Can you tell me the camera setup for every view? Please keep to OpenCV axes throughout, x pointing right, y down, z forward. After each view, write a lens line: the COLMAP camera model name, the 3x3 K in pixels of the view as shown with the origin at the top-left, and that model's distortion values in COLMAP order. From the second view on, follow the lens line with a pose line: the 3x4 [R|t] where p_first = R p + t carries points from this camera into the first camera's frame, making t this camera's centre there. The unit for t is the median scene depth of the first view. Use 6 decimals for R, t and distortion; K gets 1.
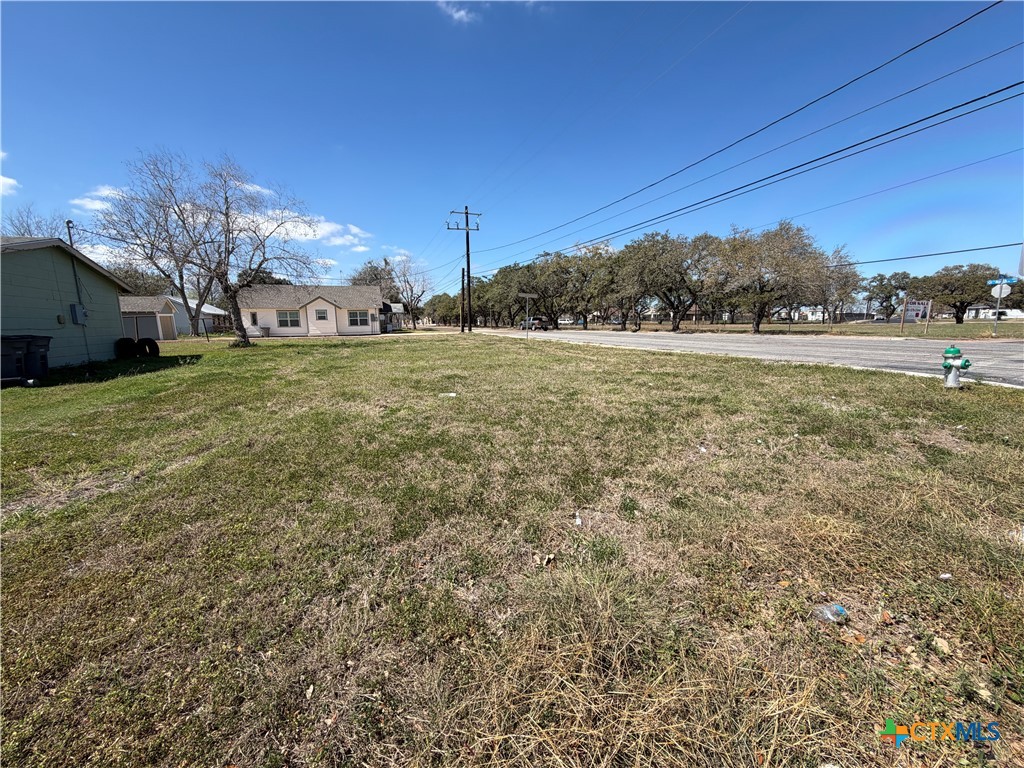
lens RADIAL K [[408.6, 0, 509.2], [0, 408.6, 383.6], [0, 0, 1]] dist [0.000035, 0.000371]
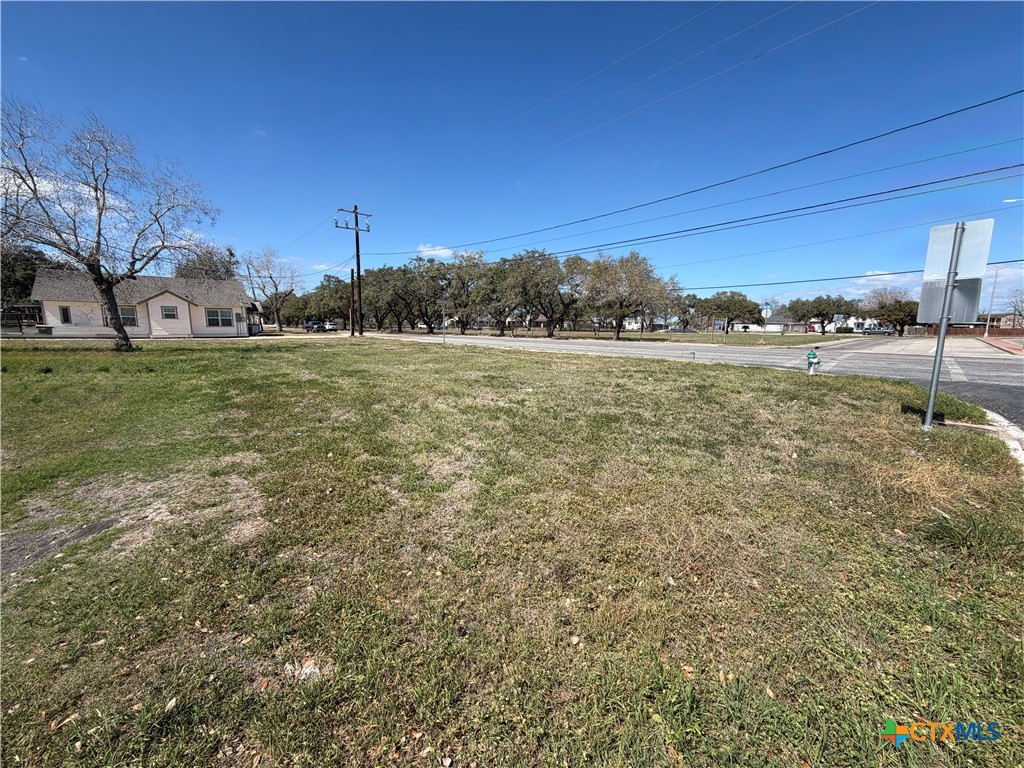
lens RADIAL K [[408.6, 0, 507.6], [0, 408.6, 385.3], [0, 0, 1]] dist [0.000035, 0.000371]
pose [[0.933021, -0.030083, 0.358563, -0.114859], [0.032031, 0.999487, 0.000506, 0.001628], [-0.358394, 0.011013, 0.933506, -0.022596]]
